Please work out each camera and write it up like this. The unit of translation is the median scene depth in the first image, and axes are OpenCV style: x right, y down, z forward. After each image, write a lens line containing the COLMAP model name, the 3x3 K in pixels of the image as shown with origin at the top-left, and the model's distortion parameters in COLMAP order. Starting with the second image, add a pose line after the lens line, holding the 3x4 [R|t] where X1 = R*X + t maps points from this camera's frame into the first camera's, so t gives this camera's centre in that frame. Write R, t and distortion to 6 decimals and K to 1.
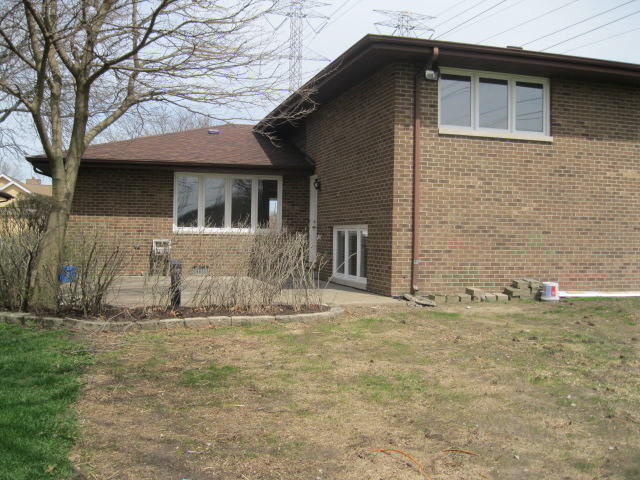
lens RADIAL K [[661.7, 0, 320.0], [0, 661.7, 240.0], [0, 0, 1]] dist [-0.108315, 0.014527]
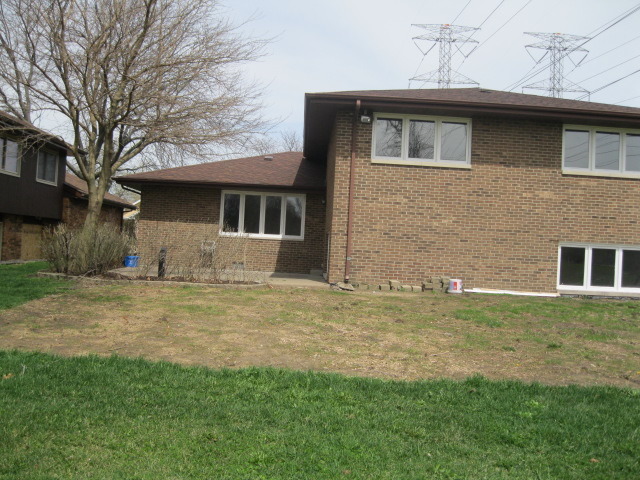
lens RADIAL K [[661.7, 0, 320.0], [0, 661.7, 240.0], [0, 0, 1]] dist [-0.108315, 0.014527]
pose [[0.967408, 0.030418, -0.251389, 0.411018], [-0.038104, 0.998942, -0.025761, 0.031515], [0.250340, 0.034500, 0.967543, -0.305987]]
